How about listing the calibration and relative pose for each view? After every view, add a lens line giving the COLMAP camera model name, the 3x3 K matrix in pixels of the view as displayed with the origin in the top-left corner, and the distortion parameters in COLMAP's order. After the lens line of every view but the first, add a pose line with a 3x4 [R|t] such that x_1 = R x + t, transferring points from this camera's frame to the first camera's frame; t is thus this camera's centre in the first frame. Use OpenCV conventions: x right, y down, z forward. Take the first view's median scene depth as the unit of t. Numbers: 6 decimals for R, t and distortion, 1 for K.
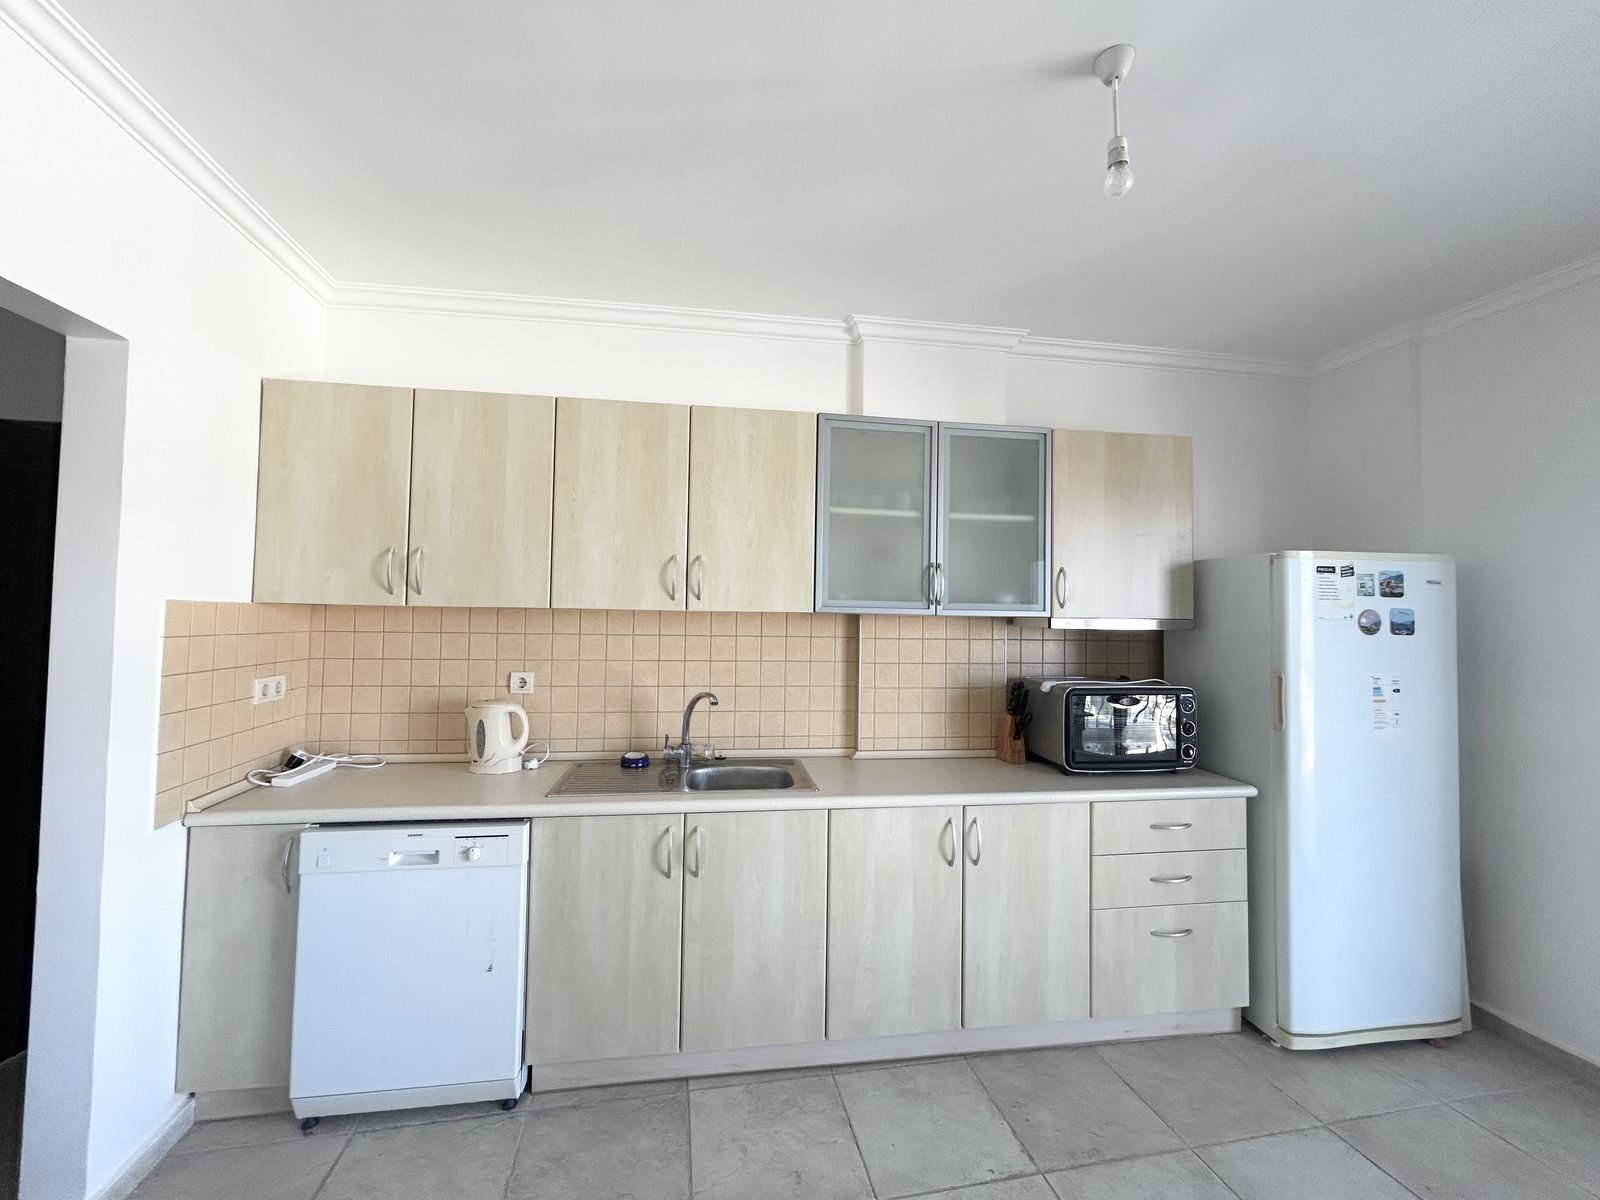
lens RADIAL K [[646.7, 0, 800.3], [0, 646.7, 594.8], [0, 0, 1]] dist [0.000452, 0.000543]
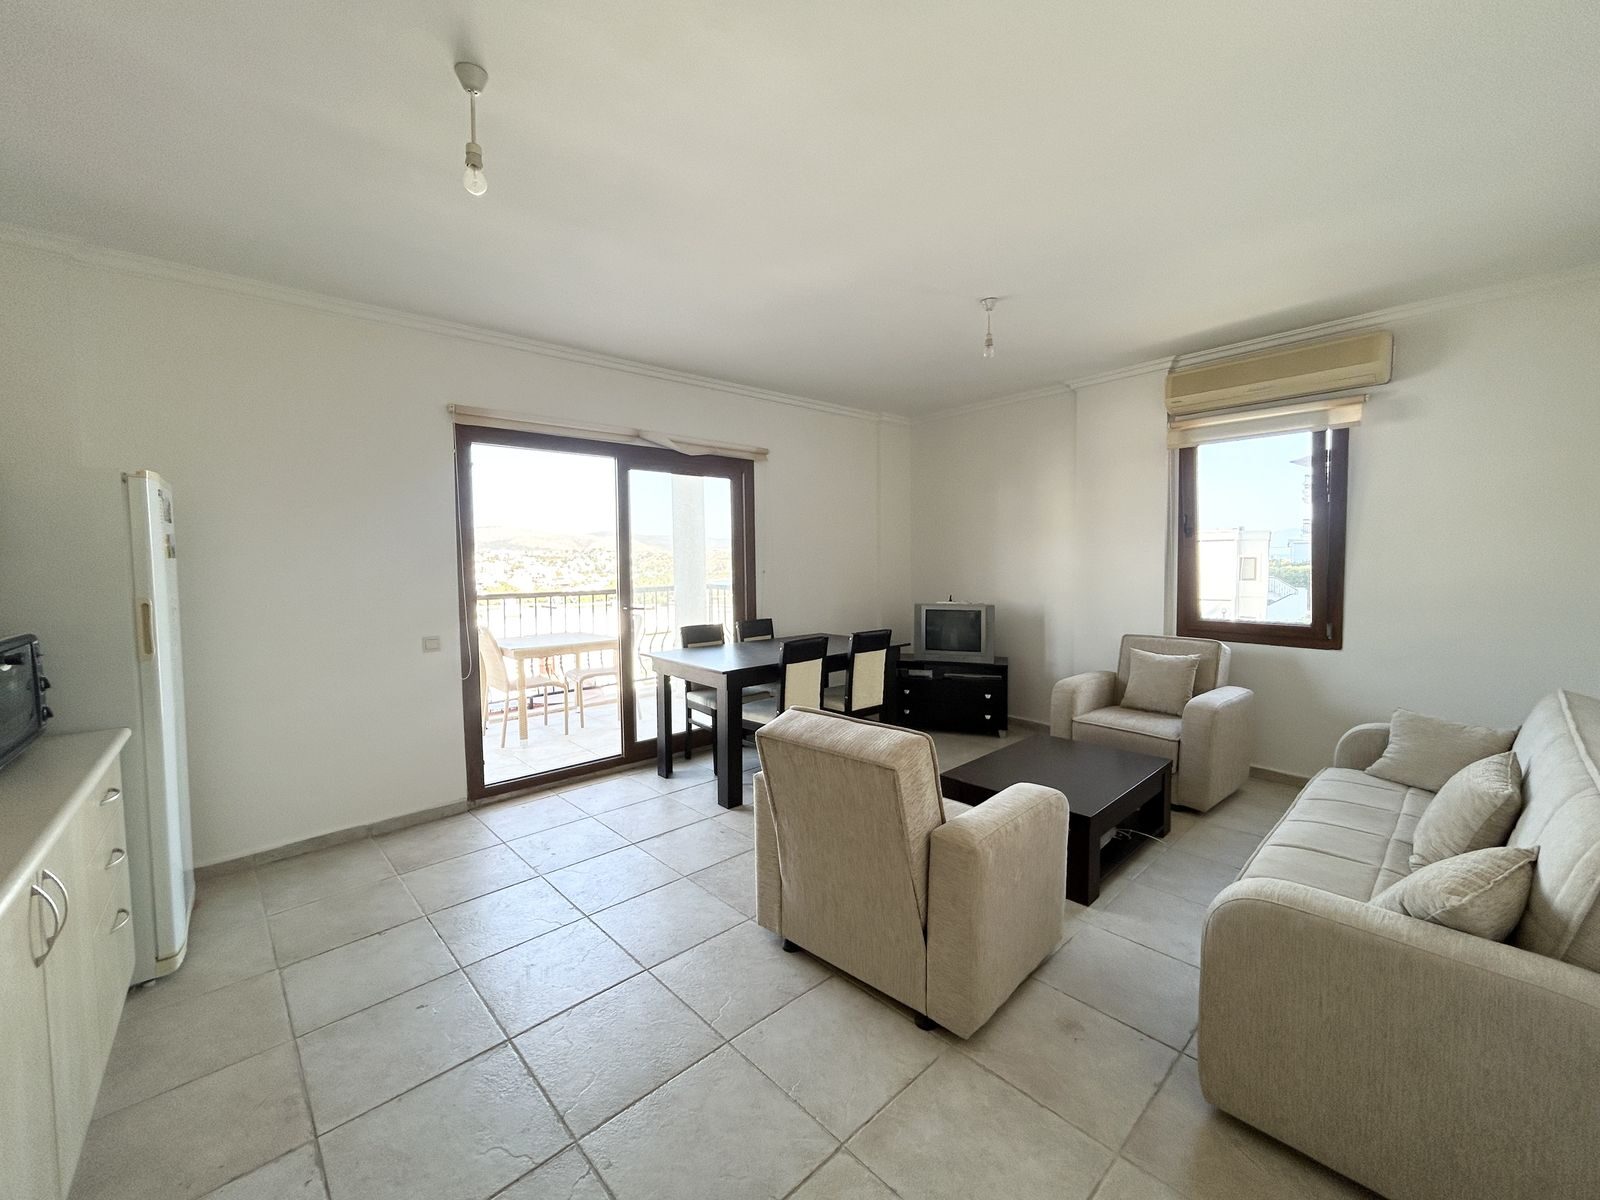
lens RADIAL K [[646.7, 0, 800.3], [0, 646.7, 594.8], [0, 0, 1]] dist [0.000452, 0.000543]
pose [[-0.531060, -0.056482, 0.845449, -0.655721], [-0.024124, 0.998379, 0.051546, 0.047910], [-0.846991, 0.006979, -0.531562, 0.804593]]
